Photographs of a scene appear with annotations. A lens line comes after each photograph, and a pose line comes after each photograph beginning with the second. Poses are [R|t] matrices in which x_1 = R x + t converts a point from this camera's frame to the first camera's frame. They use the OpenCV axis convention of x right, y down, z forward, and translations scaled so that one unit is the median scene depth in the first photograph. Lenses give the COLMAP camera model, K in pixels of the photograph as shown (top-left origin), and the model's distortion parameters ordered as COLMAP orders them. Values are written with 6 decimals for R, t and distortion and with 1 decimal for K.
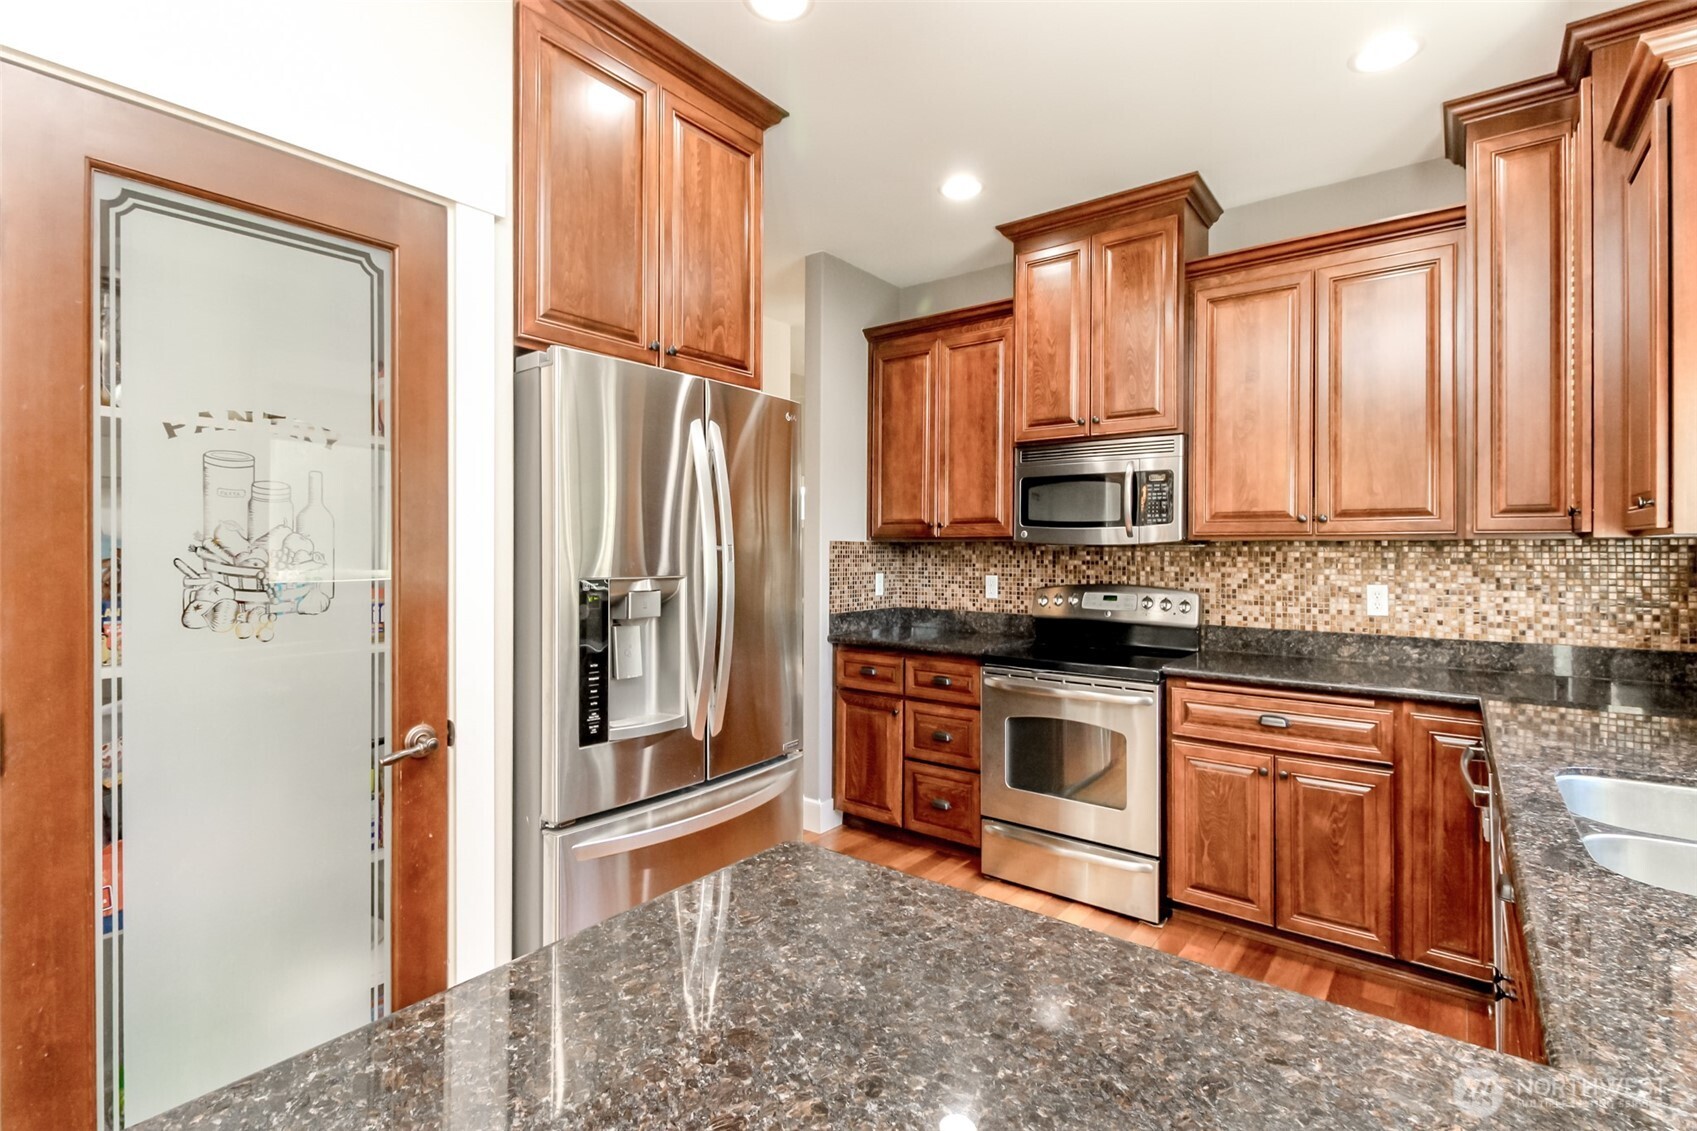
lens RADIAL K [[788.3, 0, 817.6], [0, 788.3, 547.8], [0, 0, 1]] dist [0.001063, -0.000283]
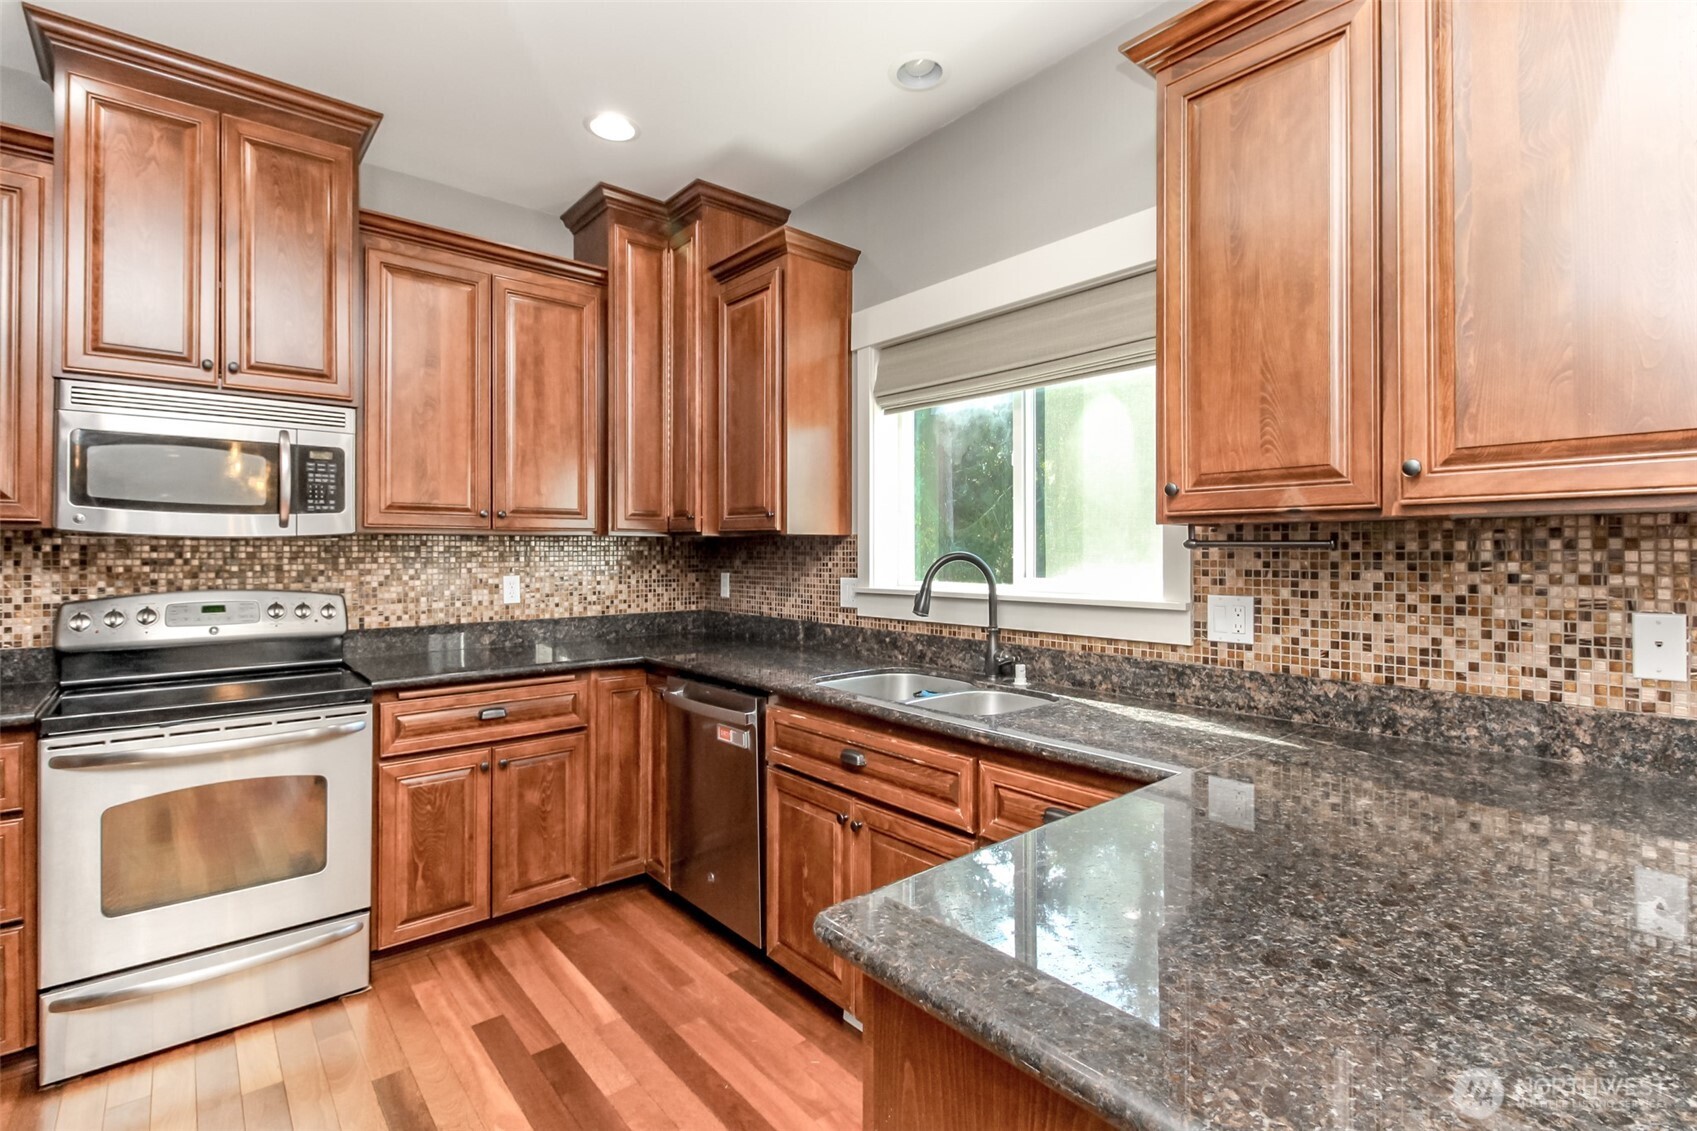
lens RADIAL K [[797.3, 0, 865.3], [0, 797.3, 544.9], [0, 0, 1]] dist [0.004787, -0.000404]
pose [[0.173796, -0.000148, 0.984782, -0.305266], [-0.002423, 0.999997, 0.000578, 0.001958], [-0.984779, -0.002487, 0.173795, 0.312106]]
